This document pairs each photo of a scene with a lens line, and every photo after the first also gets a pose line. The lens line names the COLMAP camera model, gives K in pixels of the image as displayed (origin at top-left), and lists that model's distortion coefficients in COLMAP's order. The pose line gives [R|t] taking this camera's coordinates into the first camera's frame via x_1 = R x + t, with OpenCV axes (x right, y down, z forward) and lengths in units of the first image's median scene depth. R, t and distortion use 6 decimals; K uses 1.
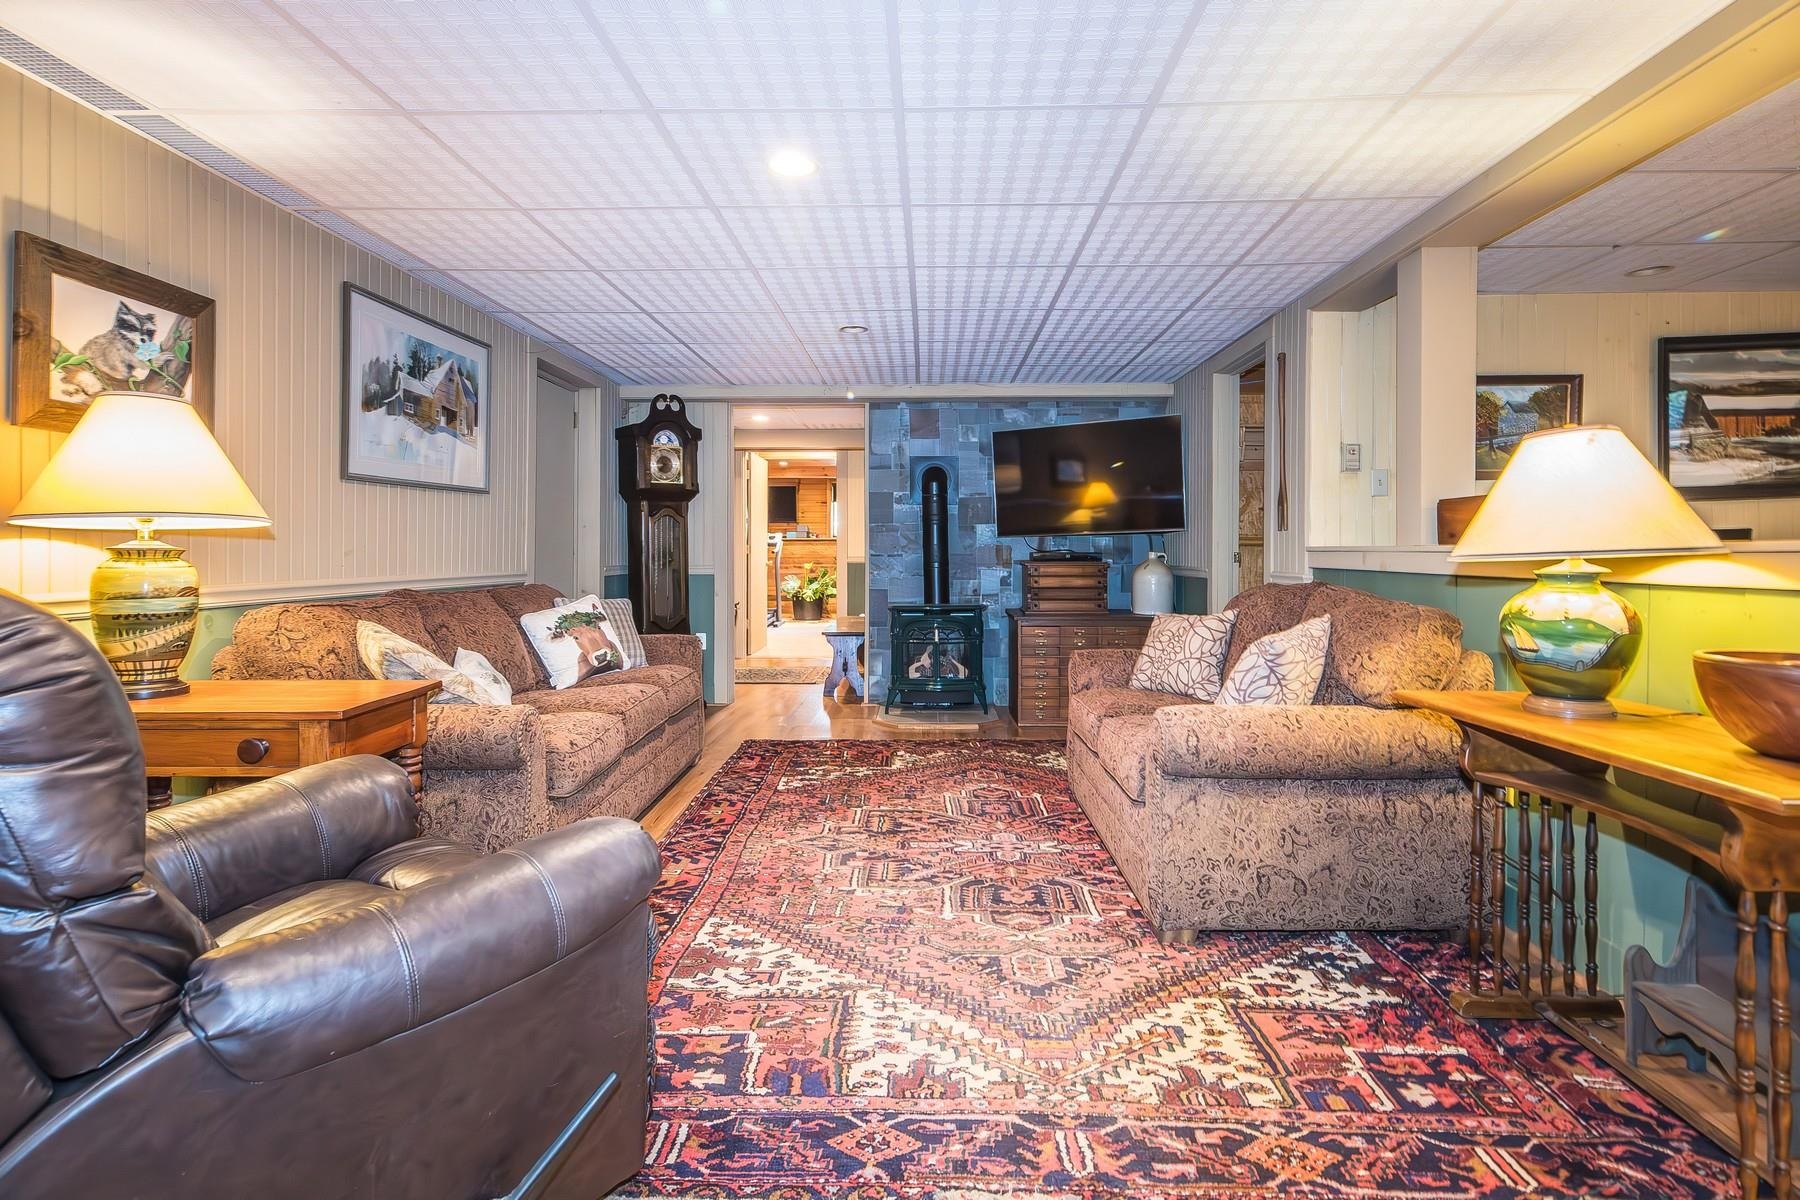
lens RADIAL K [[909.6, 0, 897.2], [0, 909.6, 548.1], [0, 0, 1]] dist [0.000052, -0.000017]
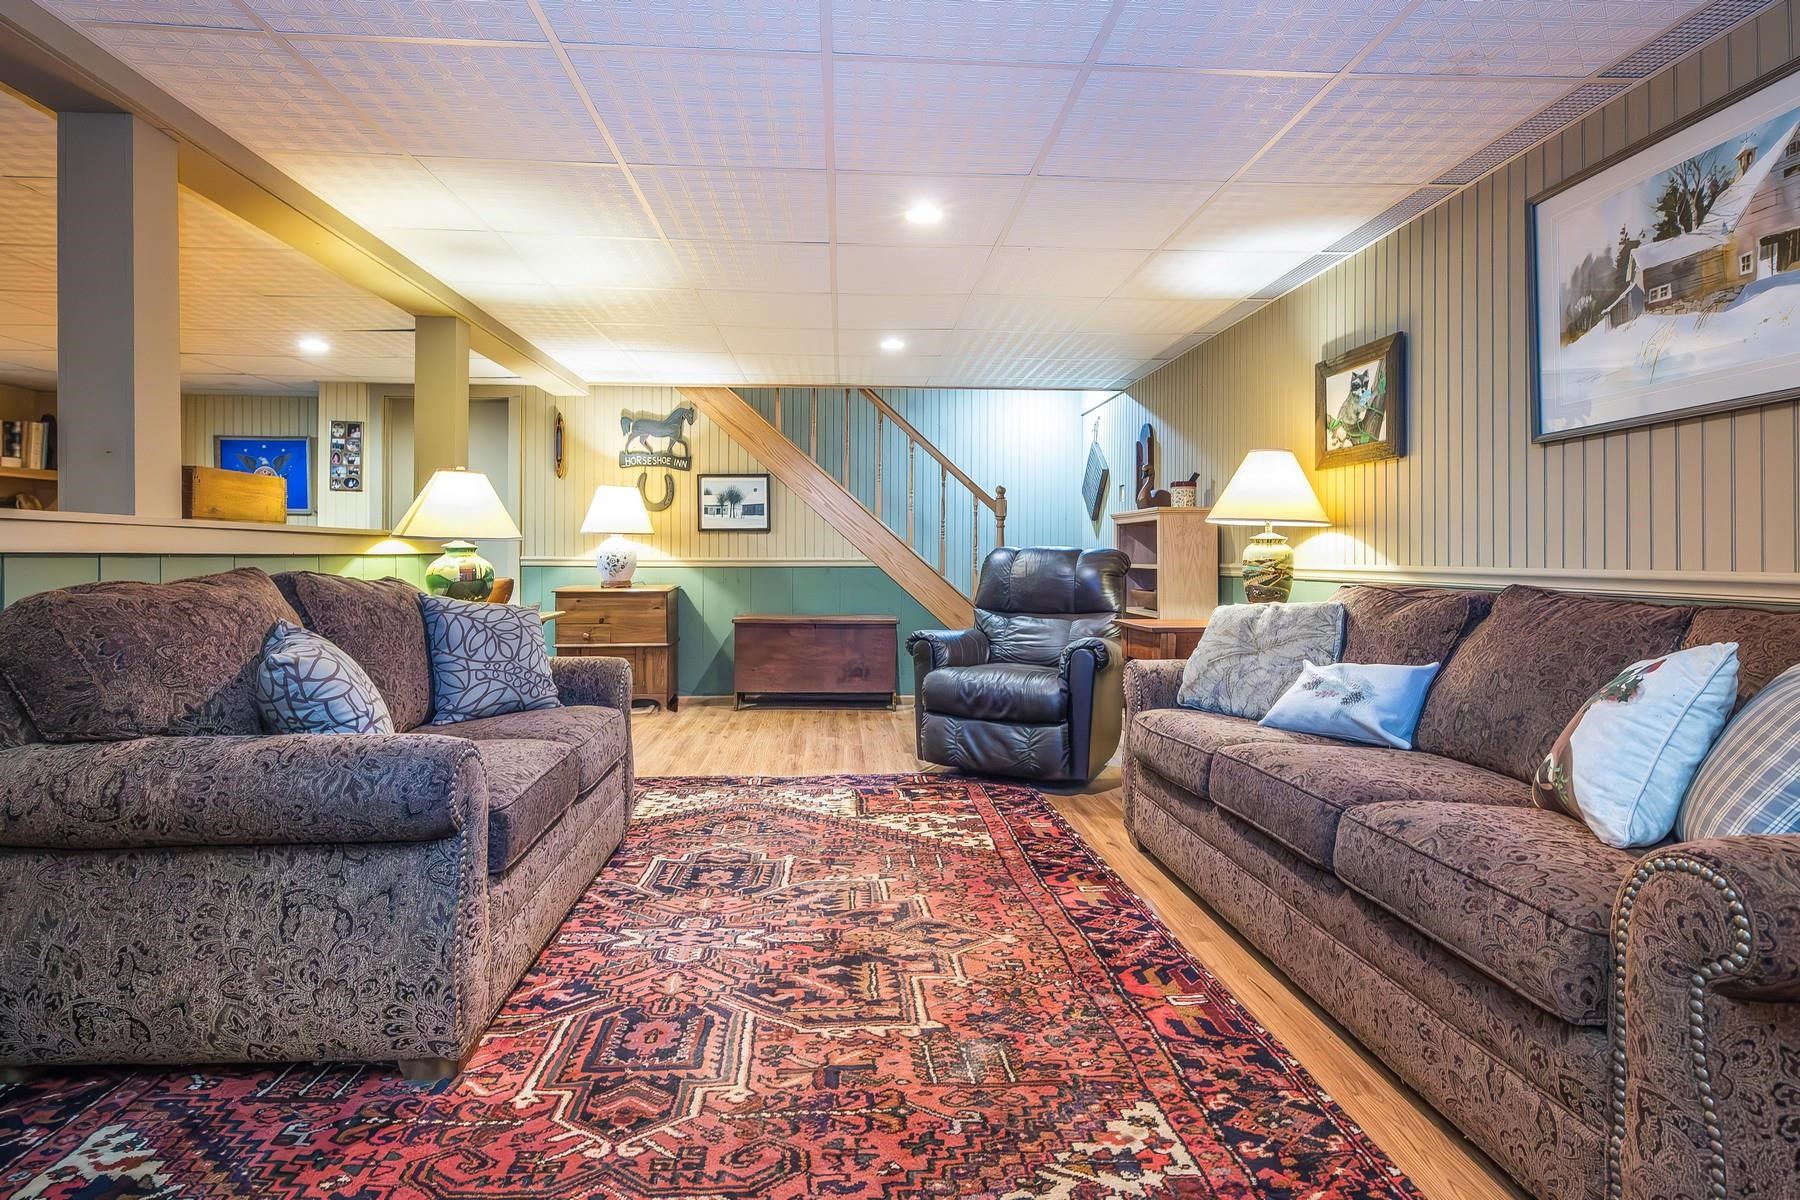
lens RADIAL K [[893.7, 0, 895.2], [0, 893.7, 551.5], [0, 0, 1]] dist [0.003715, 0.000032]
pose [[-0.995135, -0.005113, -0.098388, 0.031875], [-0.004656, 0.999977, -0.004872, 0.026775], [0.098411, -0.004390, -0.995136, 1.848087]]
